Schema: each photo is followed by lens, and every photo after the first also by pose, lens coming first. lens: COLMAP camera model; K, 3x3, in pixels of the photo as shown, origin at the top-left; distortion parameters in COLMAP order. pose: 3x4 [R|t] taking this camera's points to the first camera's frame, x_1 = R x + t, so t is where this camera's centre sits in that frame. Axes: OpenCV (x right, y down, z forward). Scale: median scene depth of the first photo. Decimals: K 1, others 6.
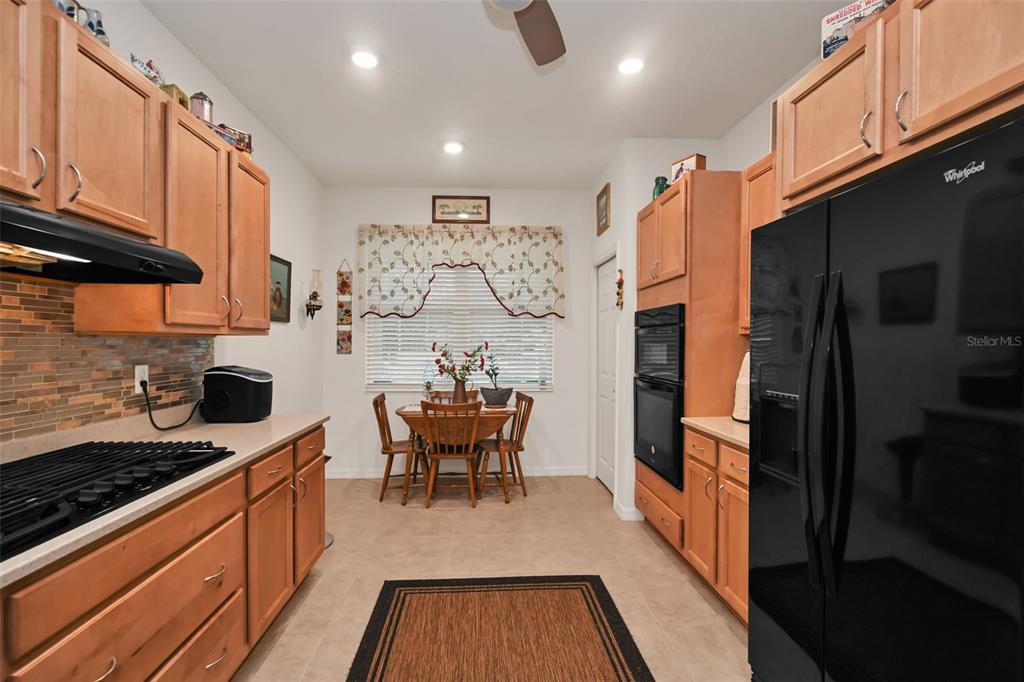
lens RADIAL K [[471.5, 0, 518.8], [0, 471.5, 344.2], [0, 0, 1]] dist [-0.013994, -0.003411]
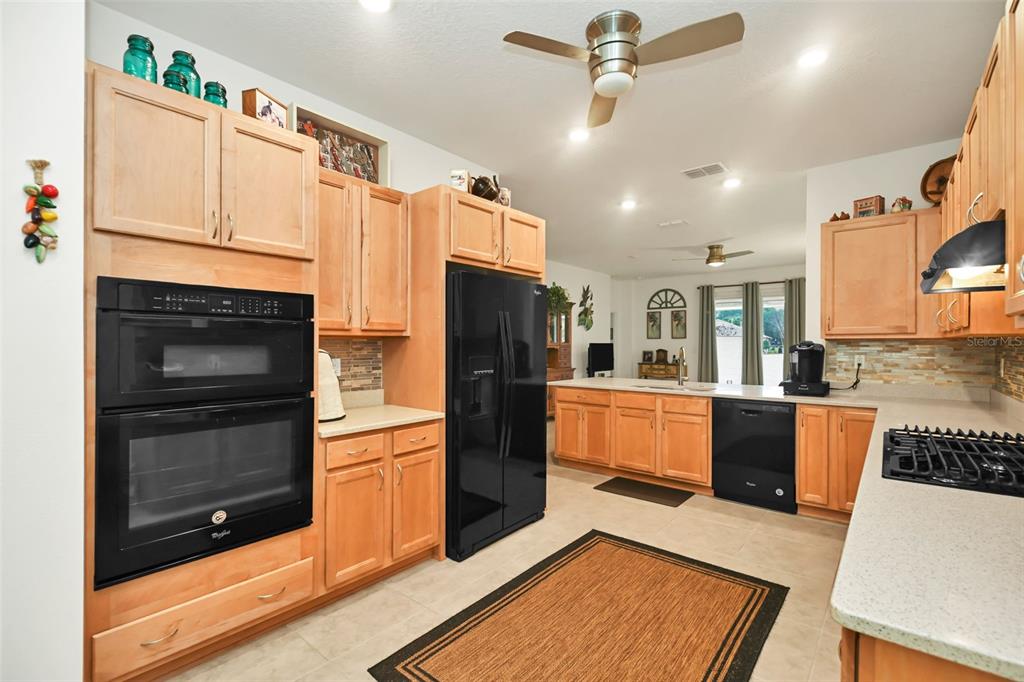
lens RADIAL K [[471.5, 0, 484.7], [0, 471.5, 343.1], [0, 0, 1]] dist [-0.013994, -0.003411]
pose [[-0.701576, -0.001505, 0.712593, -0.436425], [0.000184, 0.999997, 0.002293, -0.006200], [-0.712595, 0.001740, -0.701573, 1.303907]]
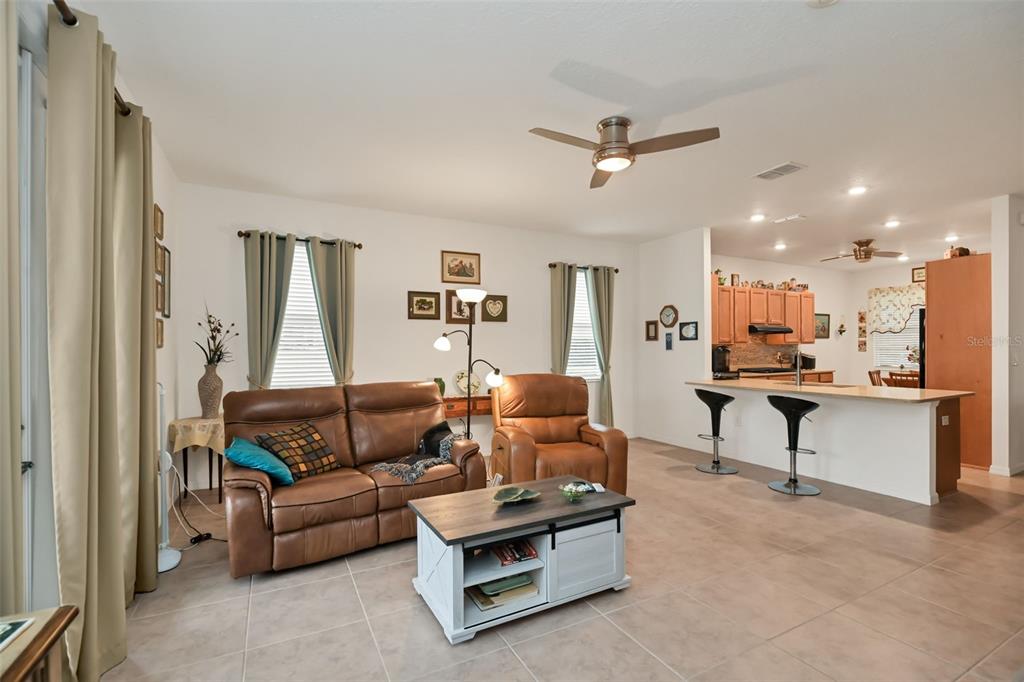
lens RADIAL K [[450.1, 0, 510.8], [0, 450.1, 345.7], [0, 0, 1]] dist [-0.013016, -0.000157]
pose [[0.385823, -0.006222, -0.922552, 1.381623], [0.003202, 0.999980, -0.005405, 0.002272], [0.922567, -0.000869, 0.385835, -1.945761]]
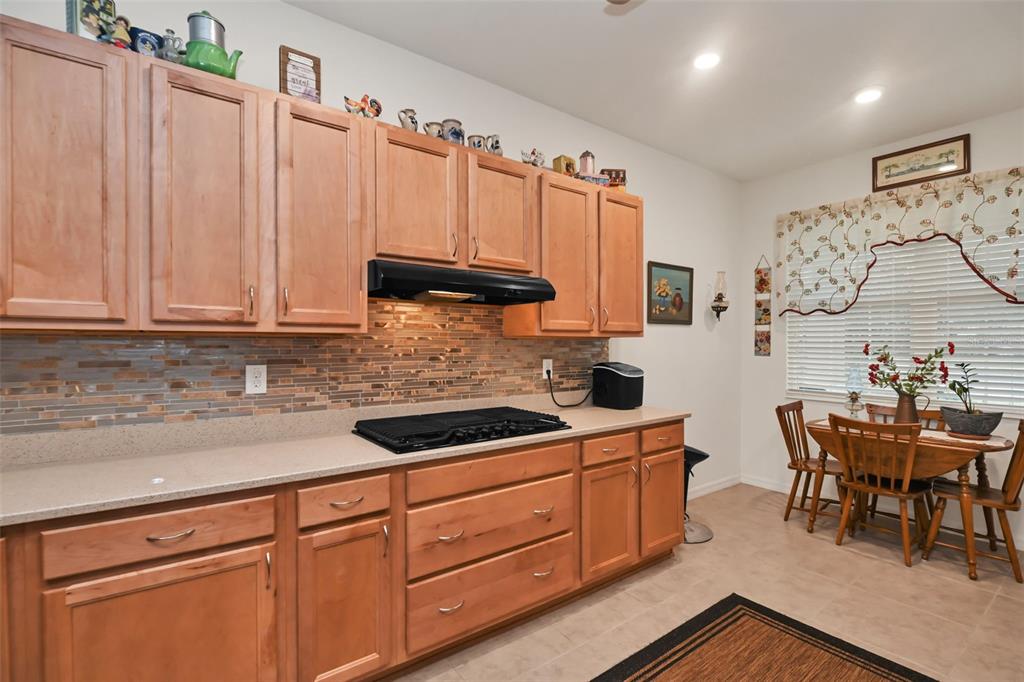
lens RADIAL K [[471.5, 0, 493.1], [0, 471.5, 343.6], [0, 0, 1]] dist [-0.013994, -0.003411]
pose [[0.519861, 0.000854, -0.854251, 0.246920], [-0.003935, 0.999991, -0.001394, 0.000093], [0.854242, 0.004086, 0.519860, 0.077882]]
